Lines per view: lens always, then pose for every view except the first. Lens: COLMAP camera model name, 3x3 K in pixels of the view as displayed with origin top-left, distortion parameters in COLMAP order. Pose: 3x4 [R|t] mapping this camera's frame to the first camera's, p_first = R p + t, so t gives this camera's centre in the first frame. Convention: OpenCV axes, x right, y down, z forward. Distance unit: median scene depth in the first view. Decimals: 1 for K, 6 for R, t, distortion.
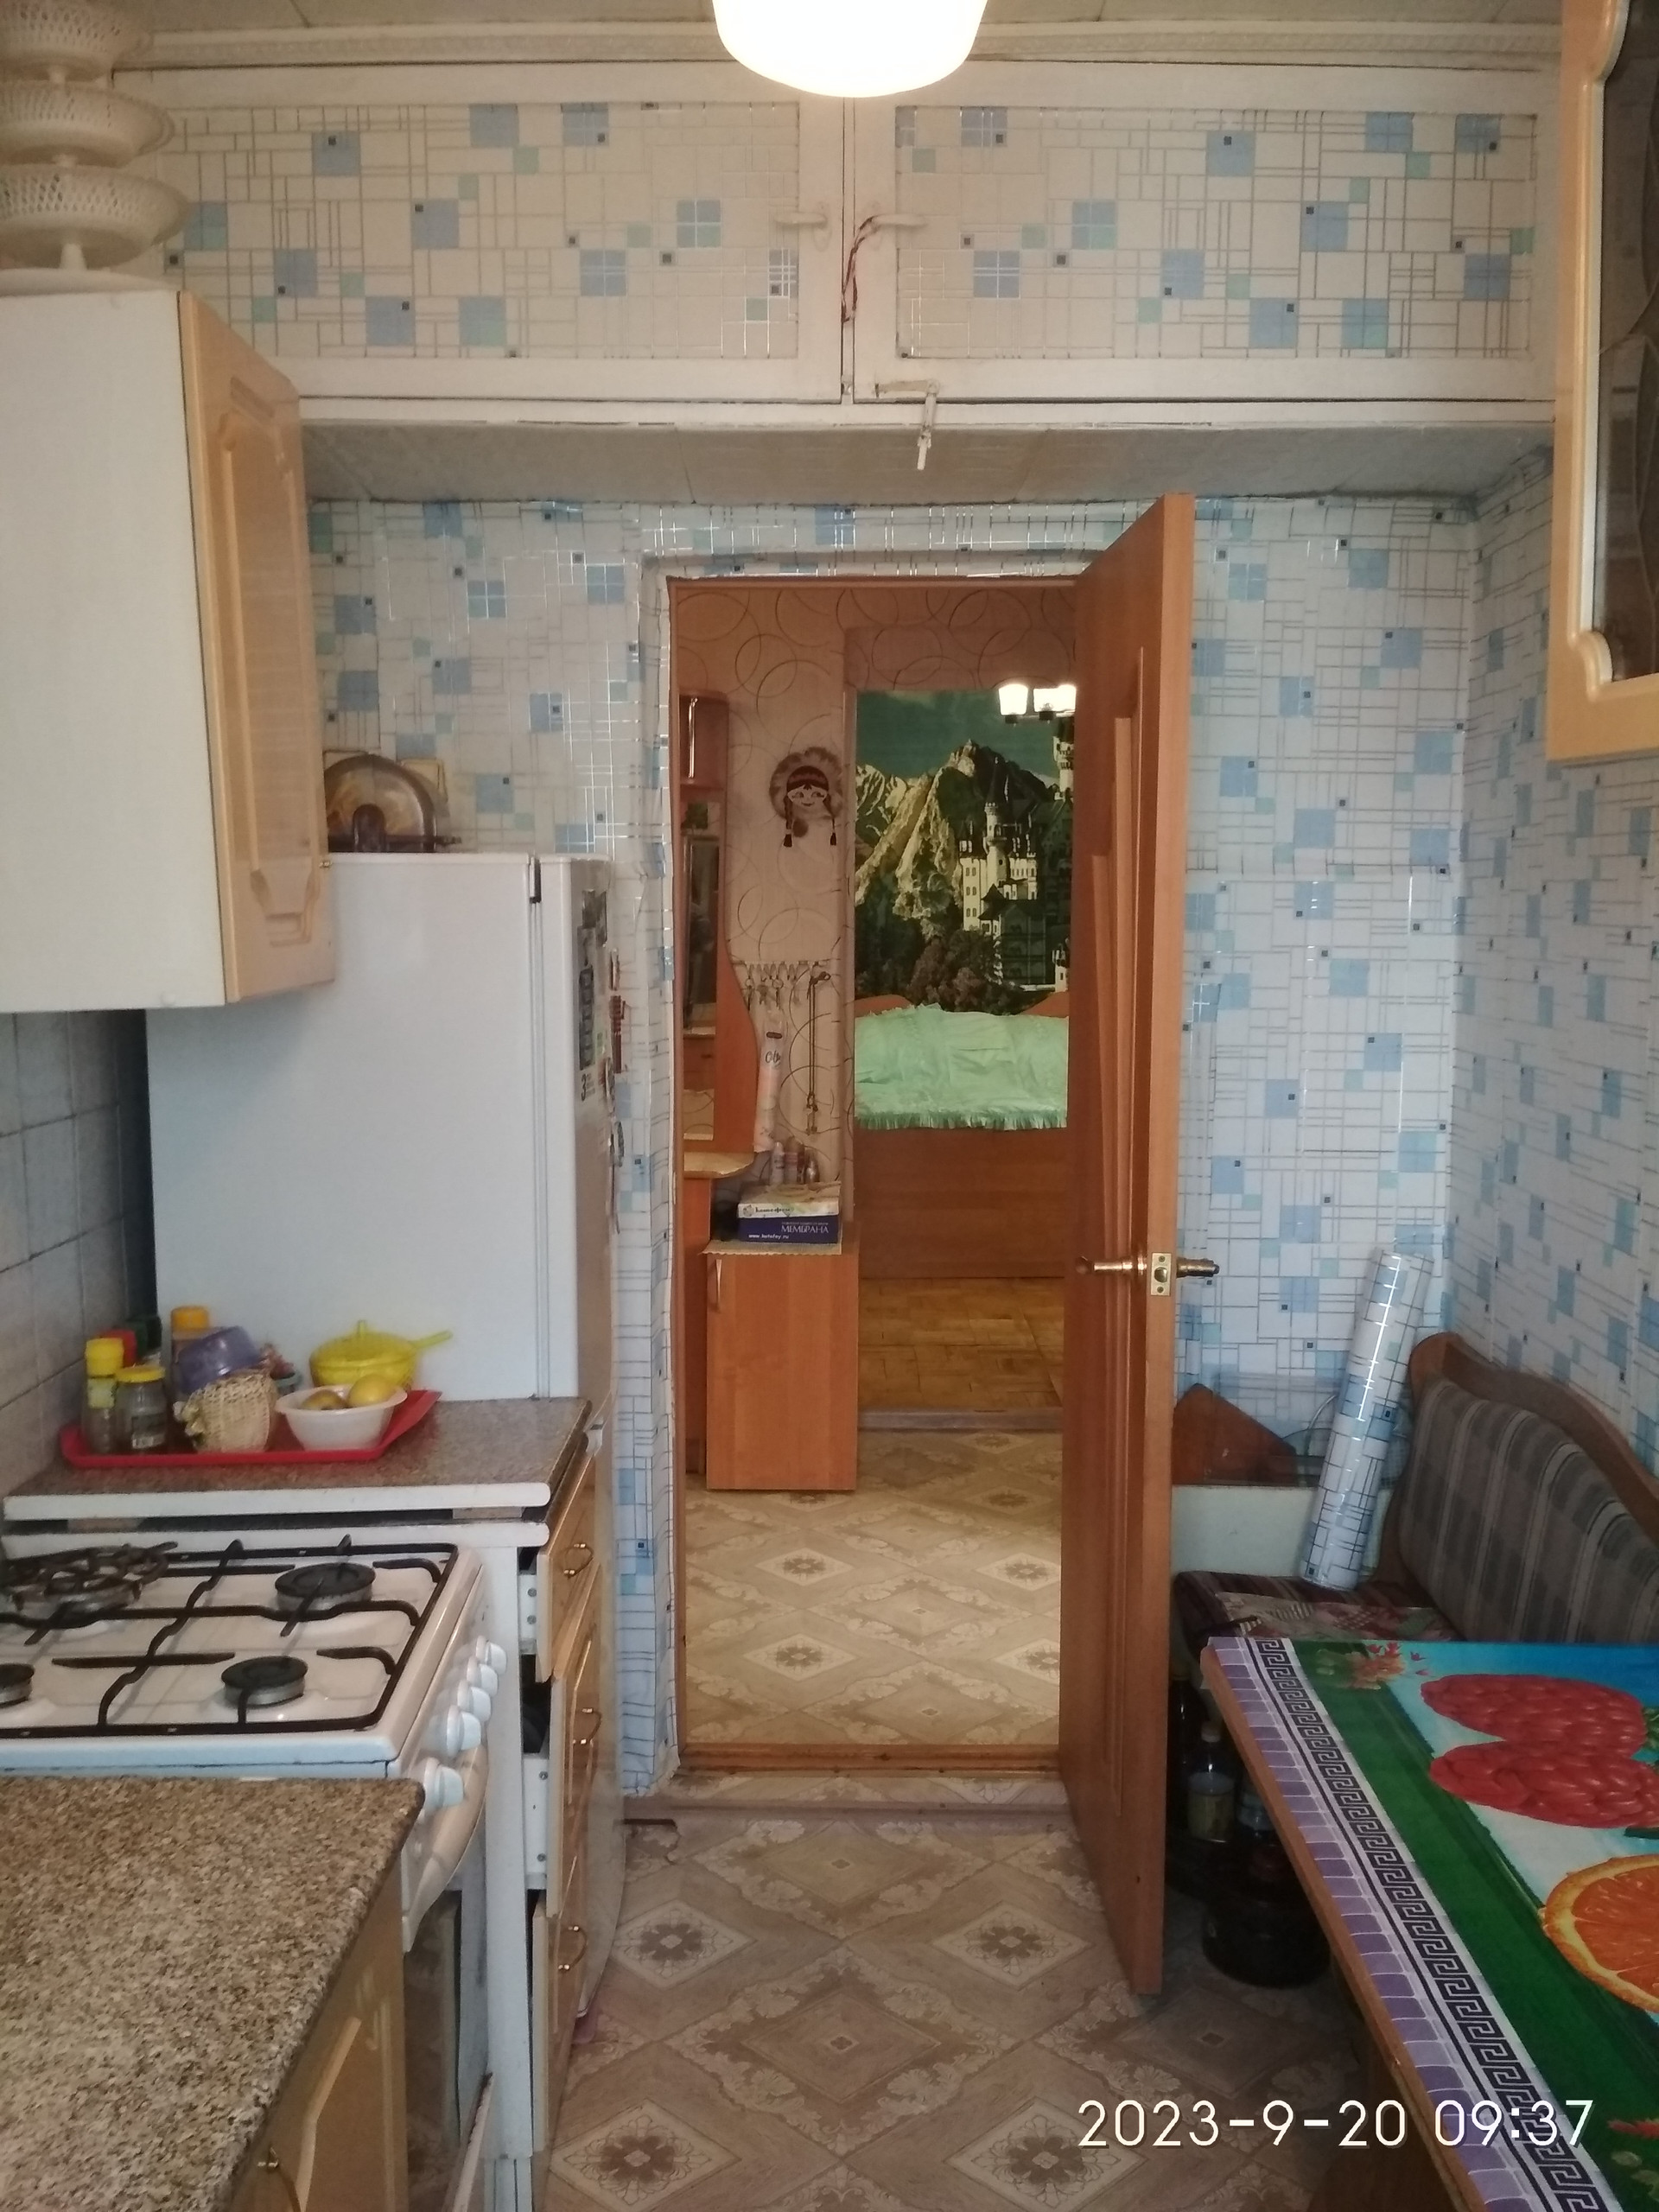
lens RADIAL K [[2002.3, 0, 829.5], [0, 2002.3, 1106.0], [0, 0, 1]] dist [0.128759, -0.003627]
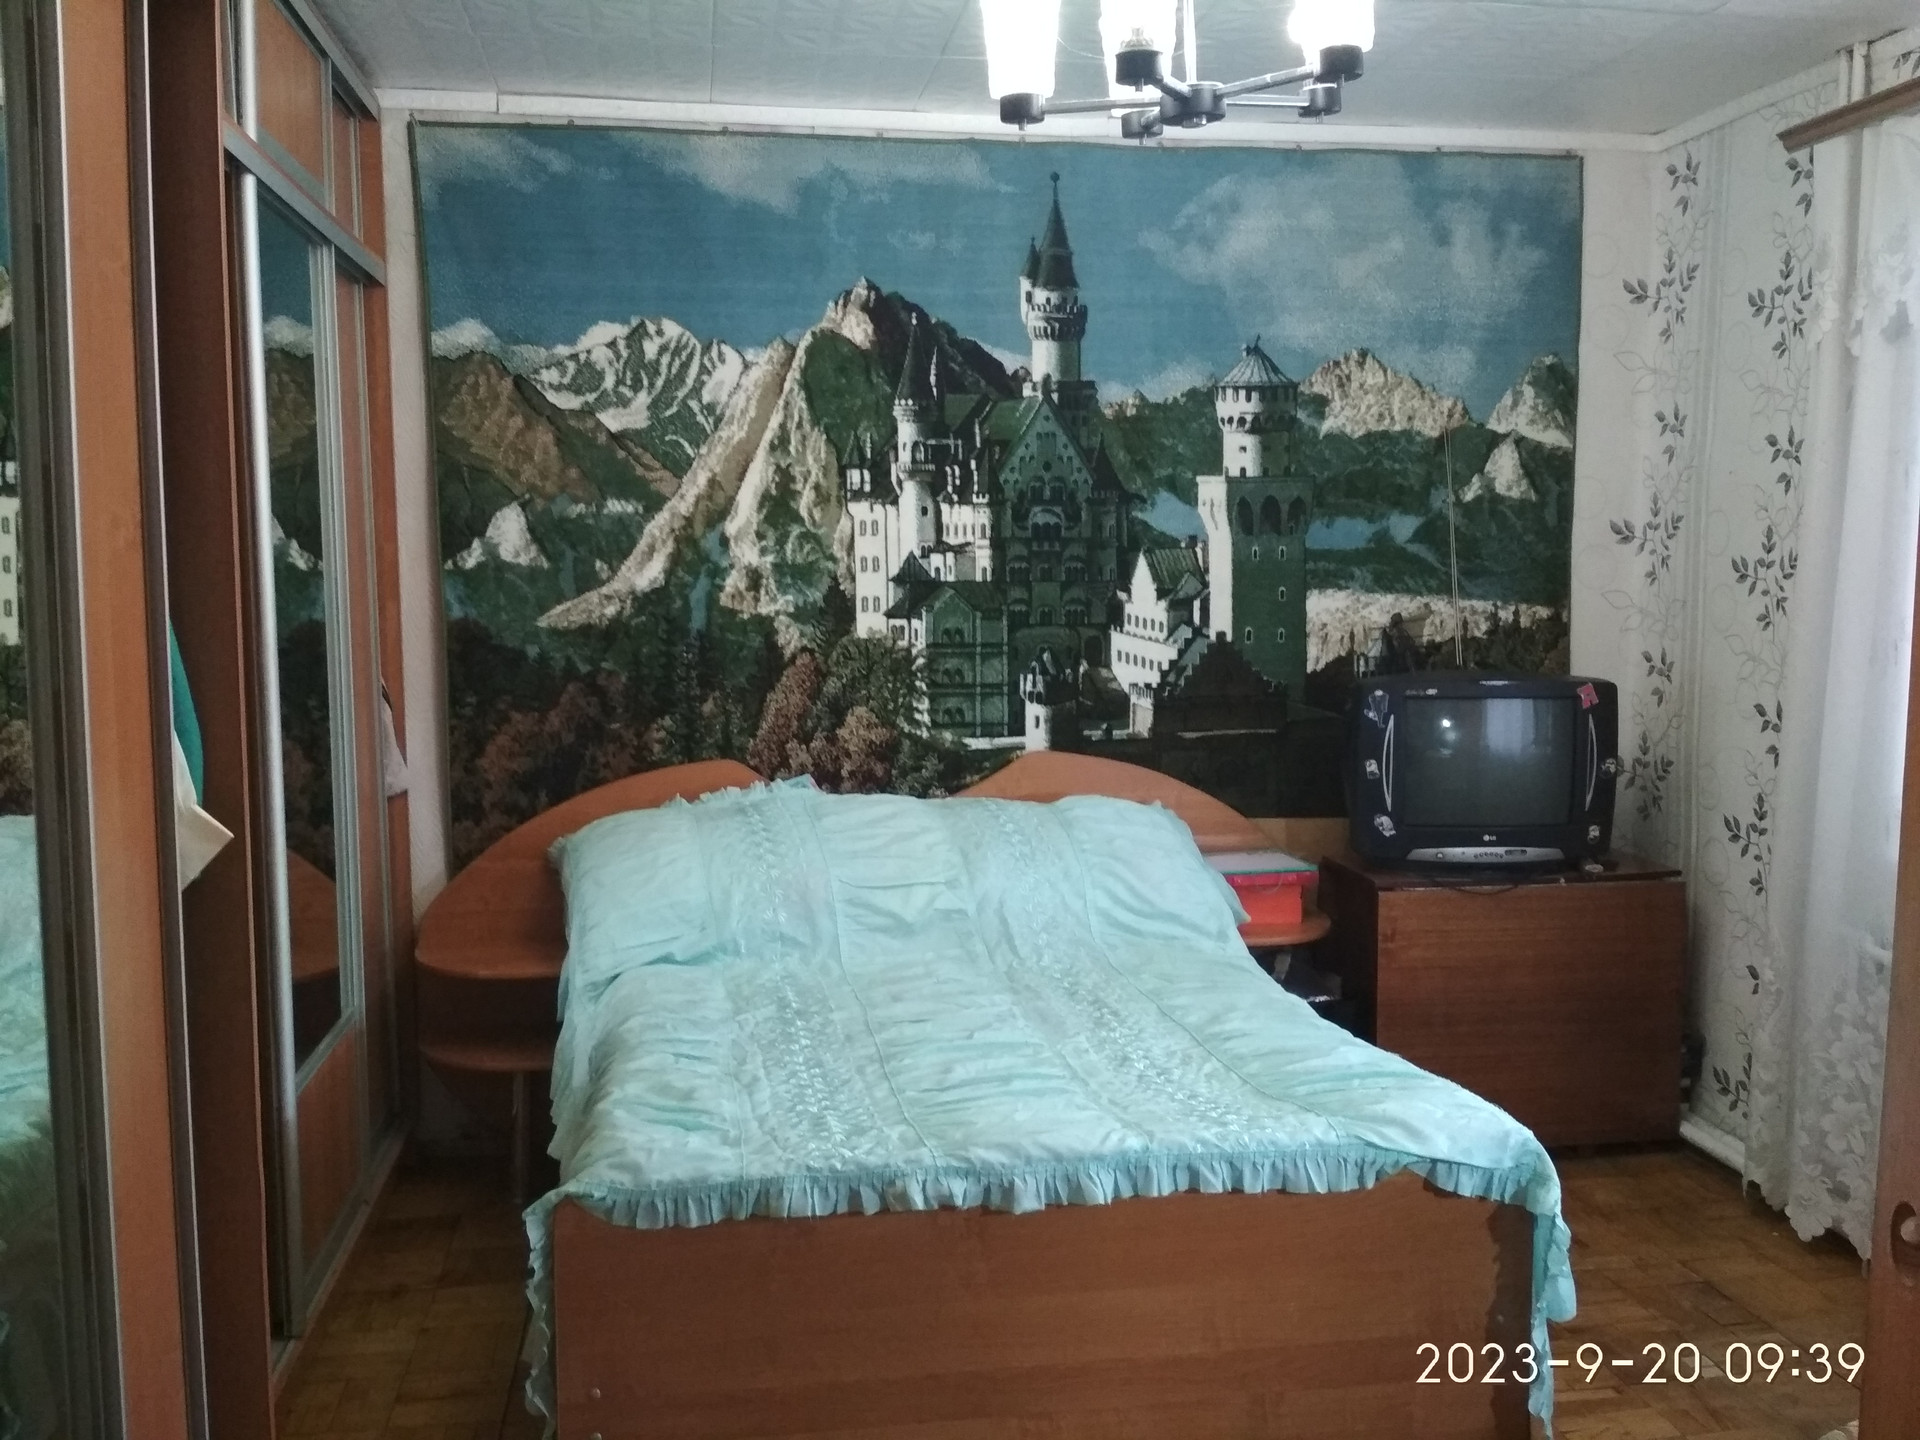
lens RADIAL K [[1738.0, 0, 1011.0], [0, 1738.0, 723.5], [0, 0, 1]] dist [0.128759, -0.003627]
pose [[0.983143, -0.010008, 0.182566, 0.022670], [0.012399, 0.999852, -0.011960, -0.058951], [-0.182419, 0.014022, 0.983121, 0.540173]]
